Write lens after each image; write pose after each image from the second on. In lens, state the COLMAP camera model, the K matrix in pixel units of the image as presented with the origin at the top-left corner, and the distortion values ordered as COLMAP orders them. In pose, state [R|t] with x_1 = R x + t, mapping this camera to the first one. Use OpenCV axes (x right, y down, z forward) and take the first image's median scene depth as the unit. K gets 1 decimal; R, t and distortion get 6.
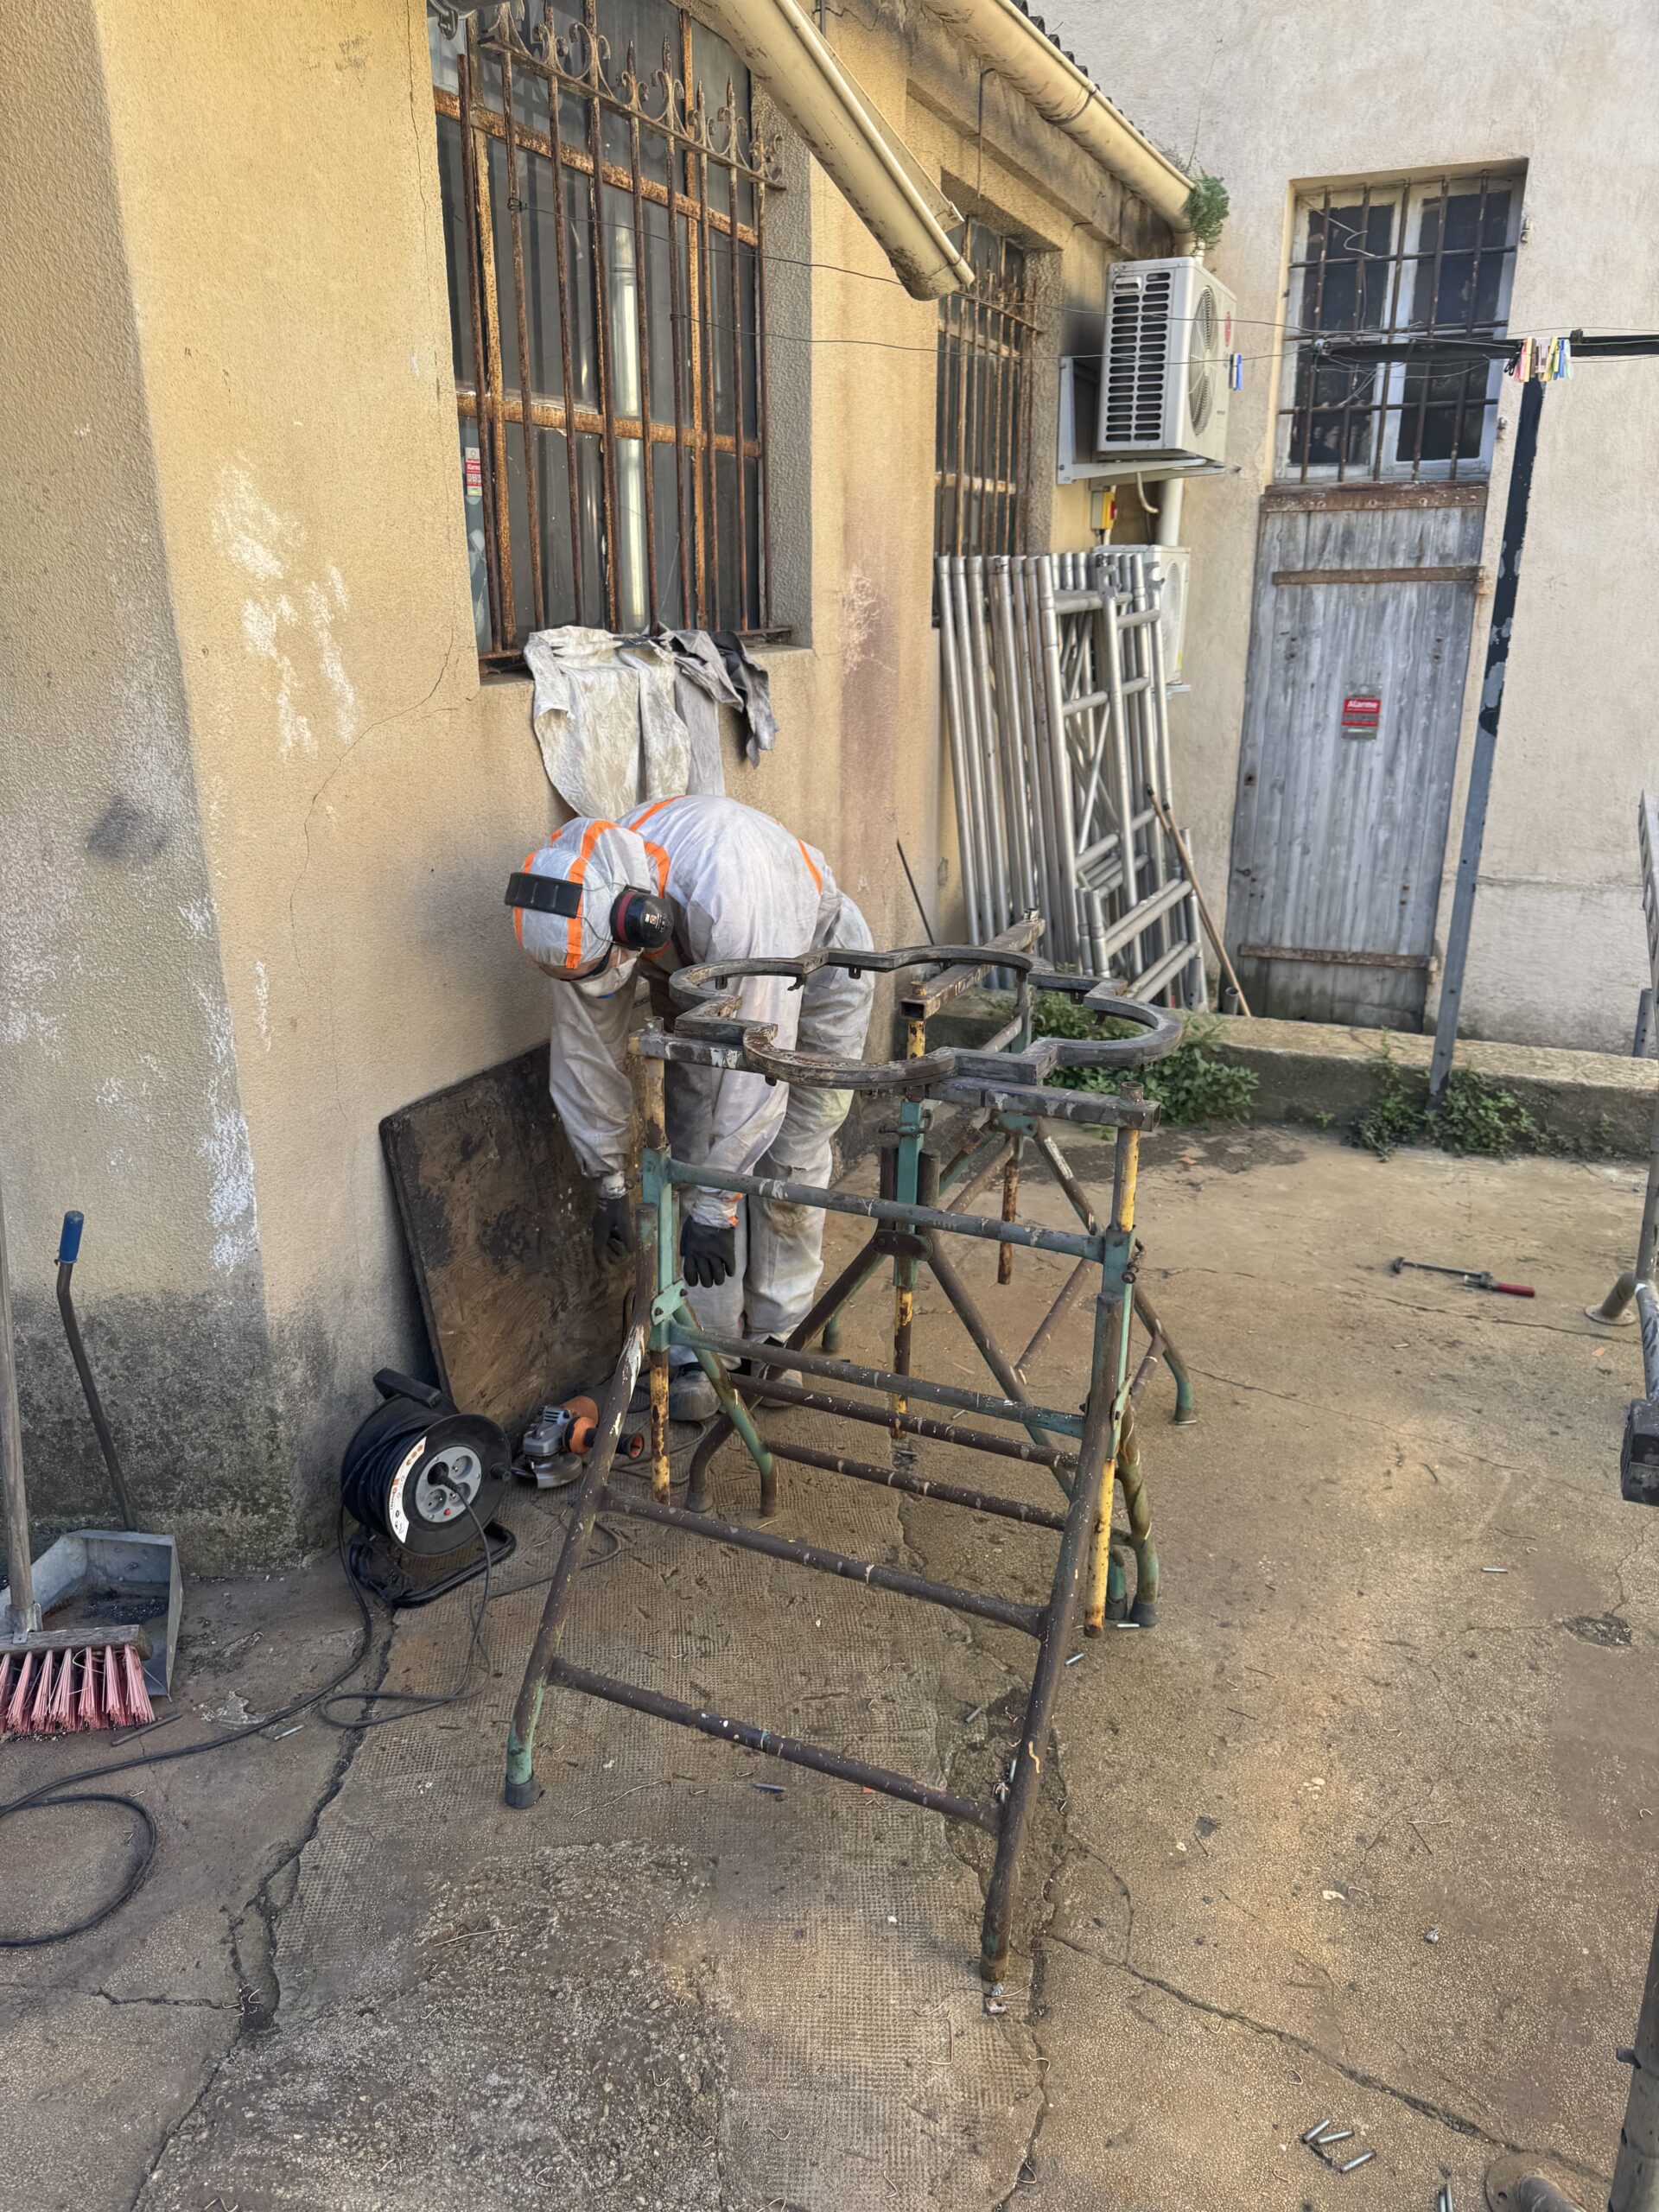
lens RADIAL K [[1534.0, 0, 821.5], [0, 1534.0, 1104.3], [0, 0, 1]] dist [-0.023334, 0.003113]
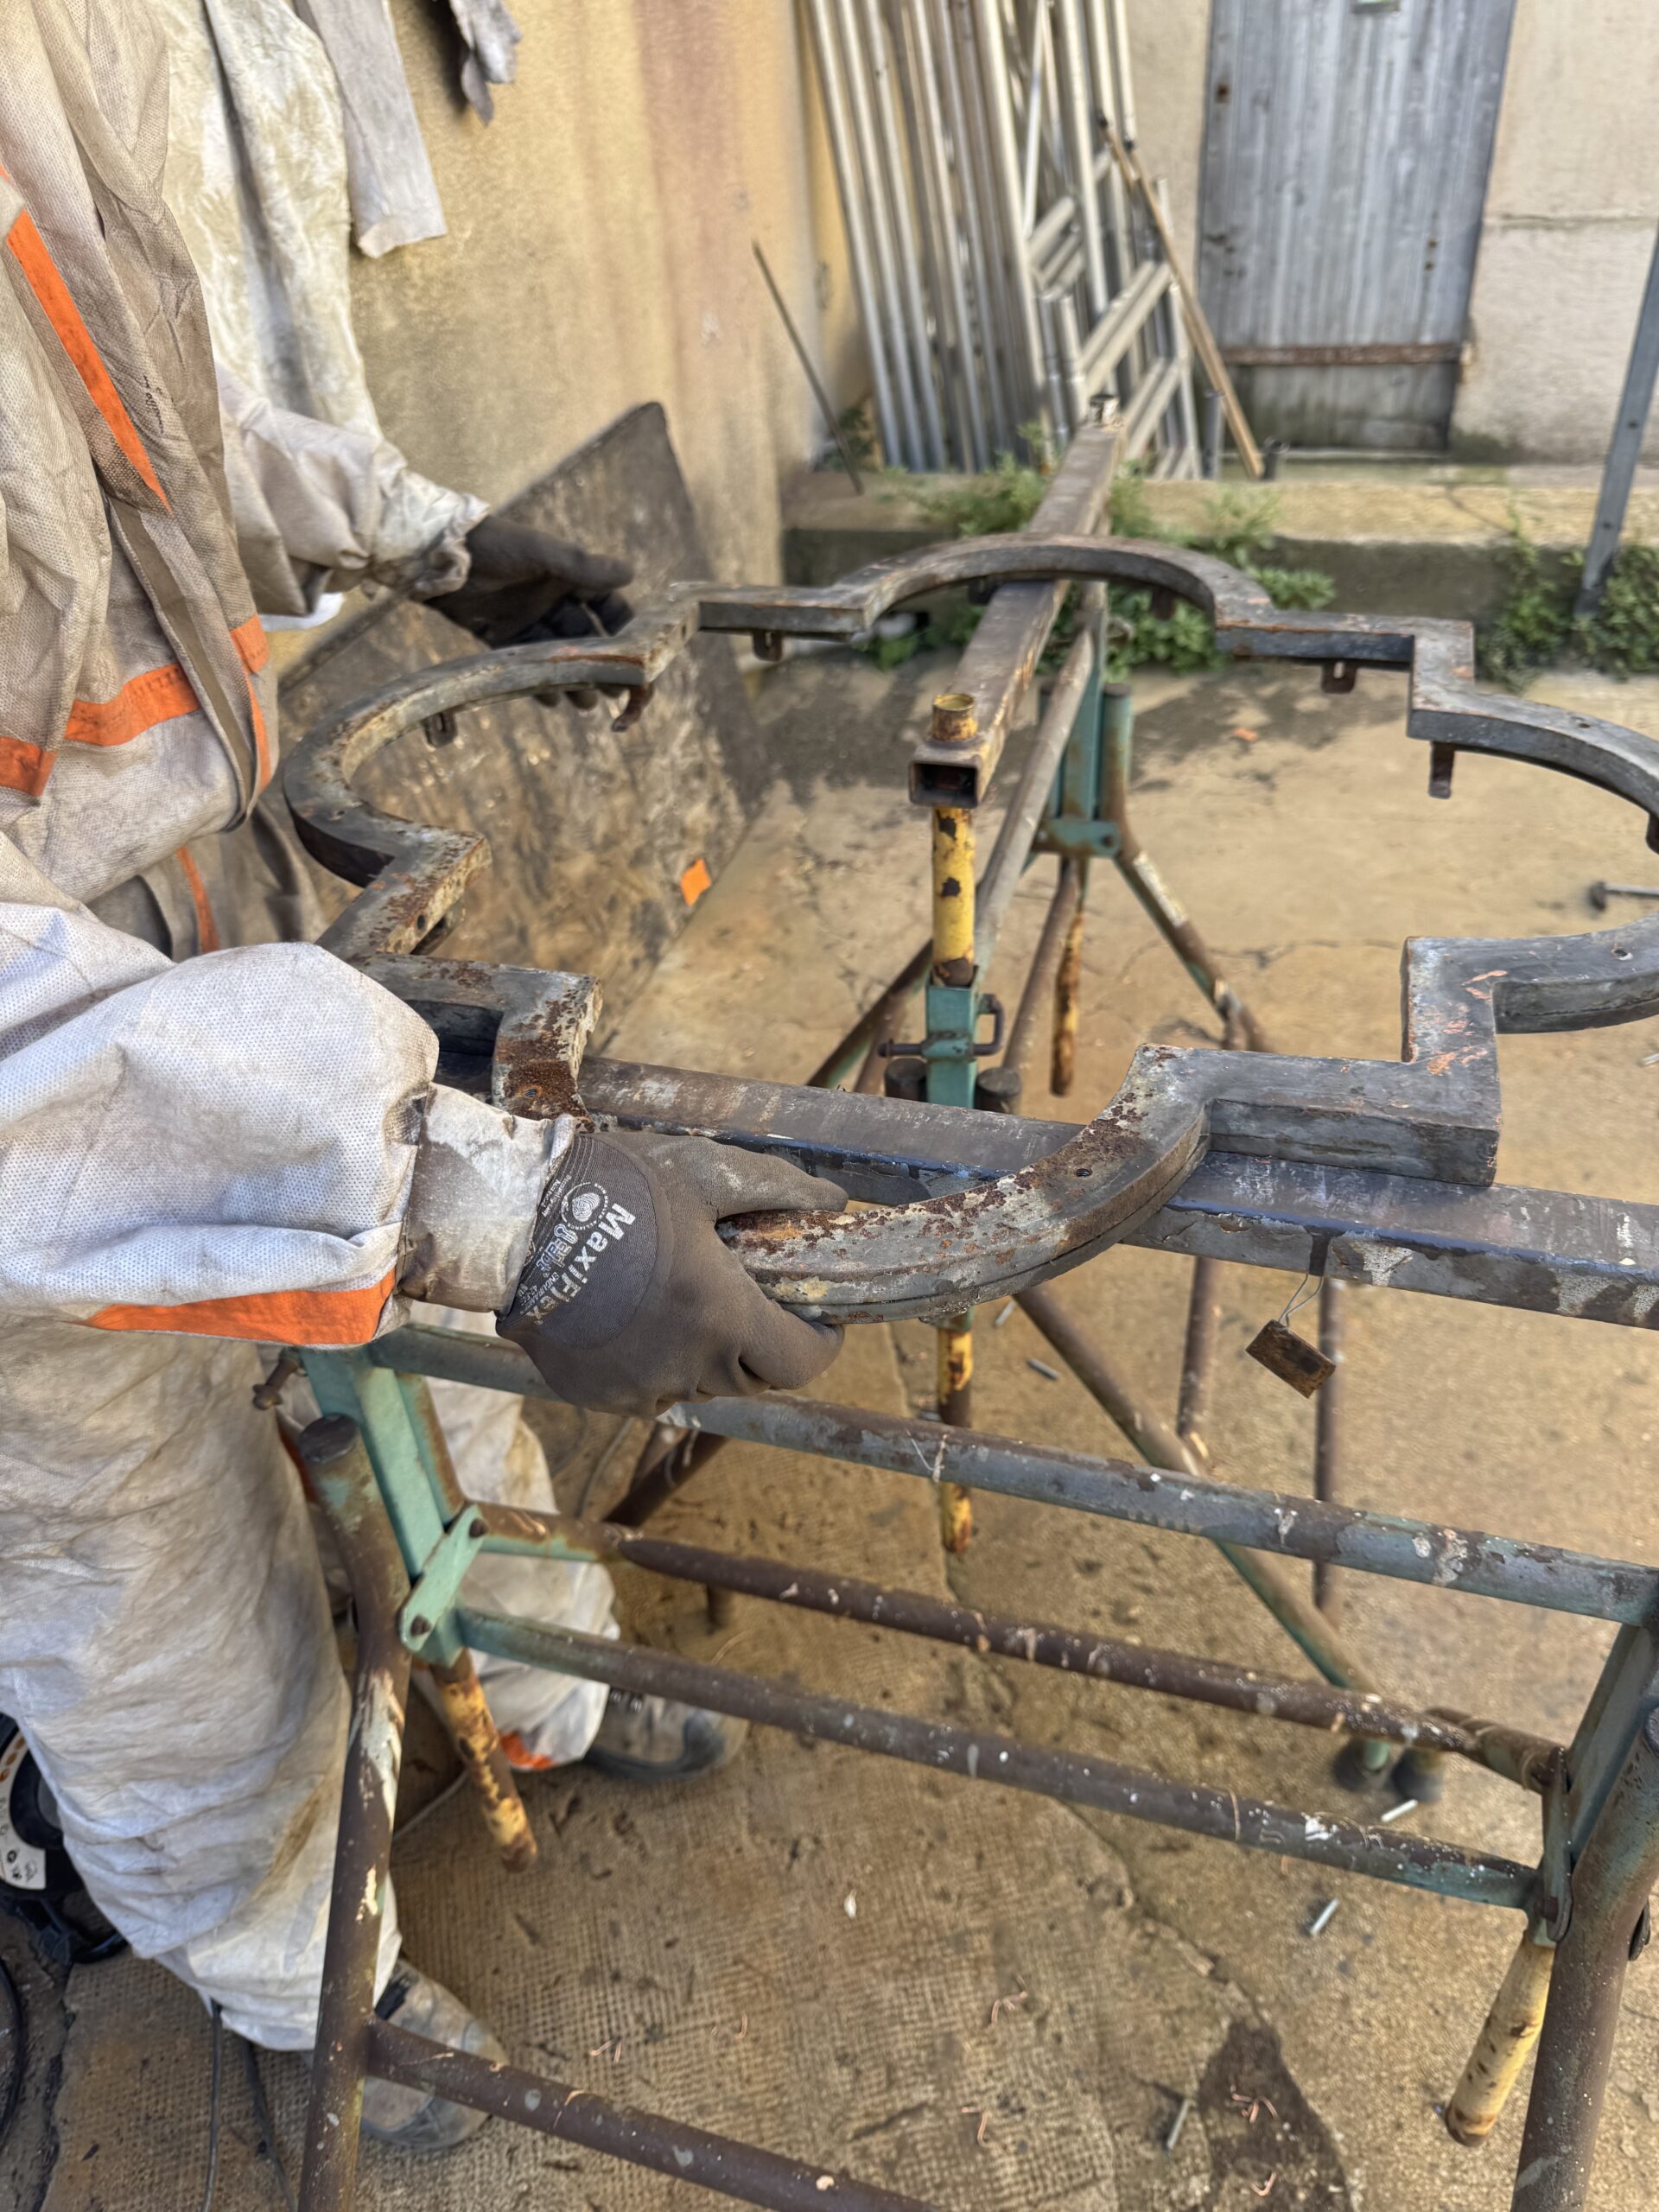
lens RADIAL K [[1534.0, 0, 849.8], [0, 1534.0, 1096.6], [0, 0, 1]] dist [-0.023334, 0.003113]
pose [[0.988654, -0.134545, 0.066790, -0.000023], [0.103427, 0.932190, 0.346879, -0.062273], [-0.108932, -0.336035, 0.935529, 0.314342]]
